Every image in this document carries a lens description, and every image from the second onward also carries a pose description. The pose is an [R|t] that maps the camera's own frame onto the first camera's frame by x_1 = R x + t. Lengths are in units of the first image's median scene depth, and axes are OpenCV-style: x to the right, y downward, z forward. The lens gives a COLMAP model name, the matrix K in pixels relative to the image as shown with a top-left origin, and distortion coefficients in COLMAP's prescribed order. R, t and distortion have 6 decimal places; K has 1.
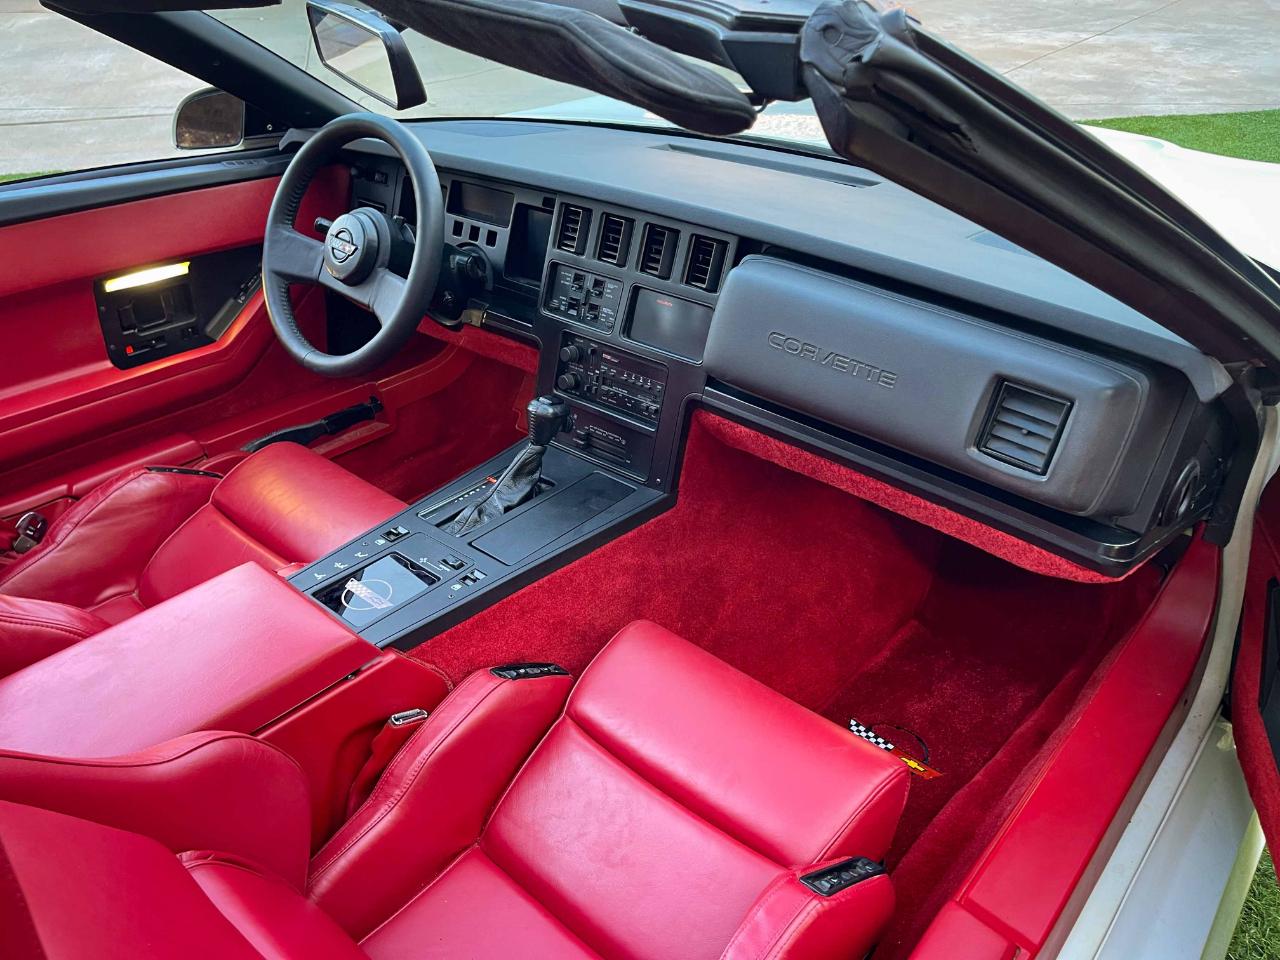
lens RADIAL K [[953.5, 0, 654.5], [0, 953.5, 484.1], [0, 0, 1]] dist [0.078918, -0.119740]
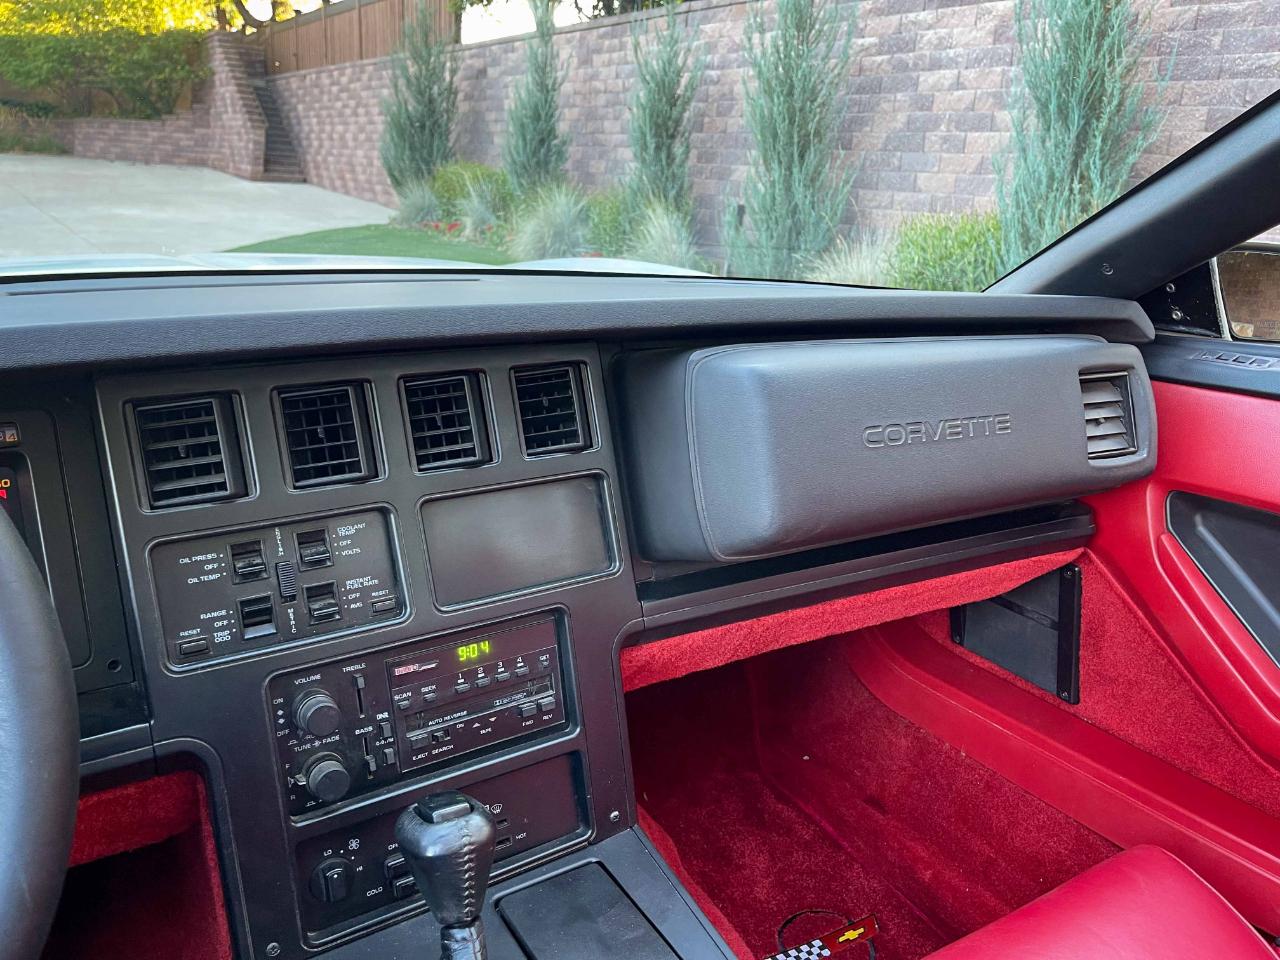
lens RADIAL K [[953.5, 0, 654.5], [0, 953.5, 484.1], [0, 0, 1]] dist [0.078918, -0.119740]
pose [[0.311472, -0.295240, 0.903227, -0.403707], [0.466595, 0.875552, 0.125291, -0.214226], [-0.827813, 0.382417, 0.410467, 0.680386]]
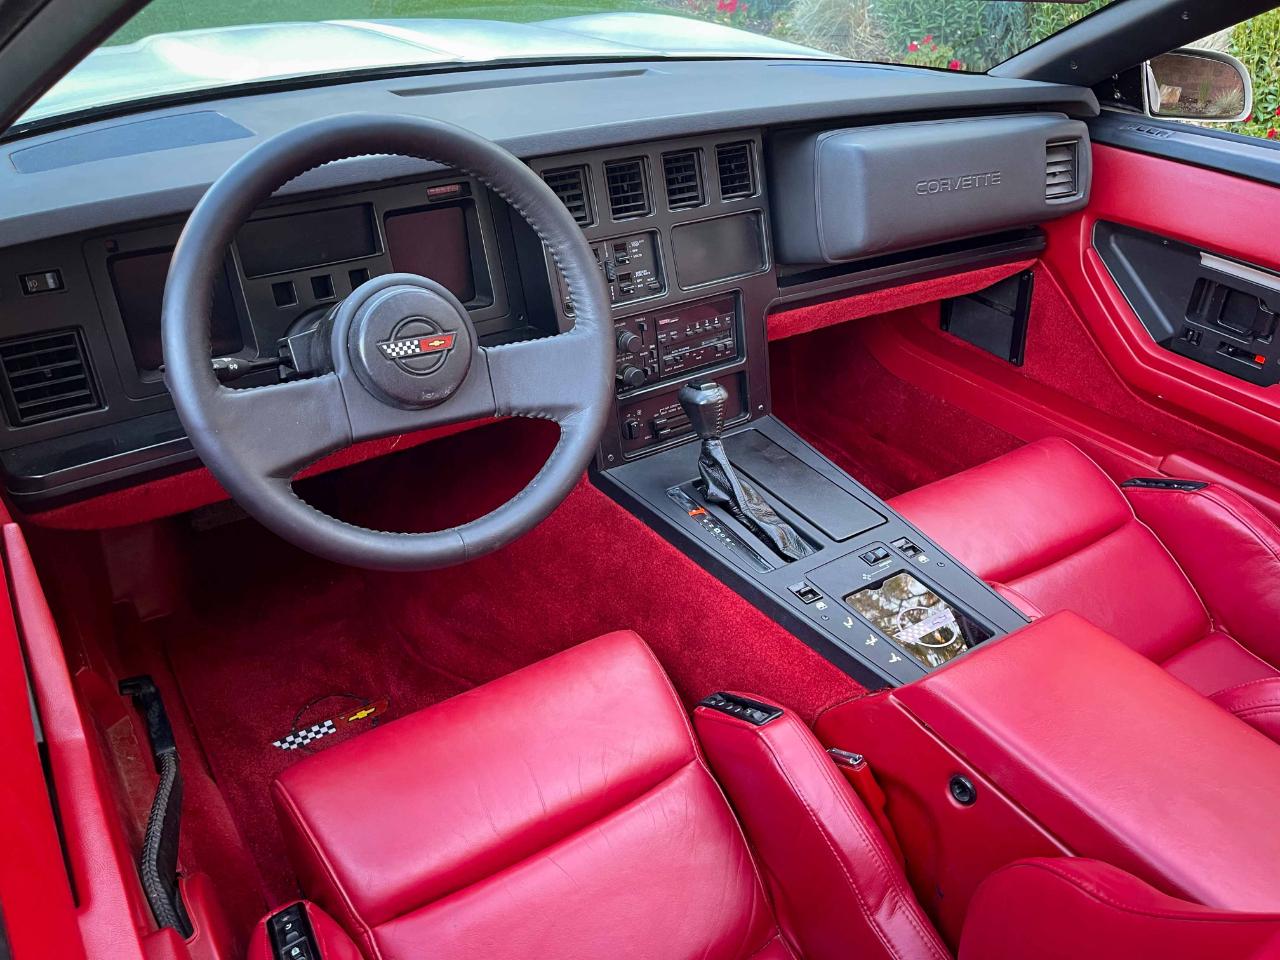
lens RADIAL K [[953.5, 0, 654.5], [0, 953.5, 484.1], [0, 0, 1]] dist [0.078918, -0.119740]
pose [[0.278732, -0.534557, 0.797846, -0.810583], [0.458851, 0.803939, 0.378337, -0.344103], [-0.843661, 0.260638, 0.469365, 0.647518]]
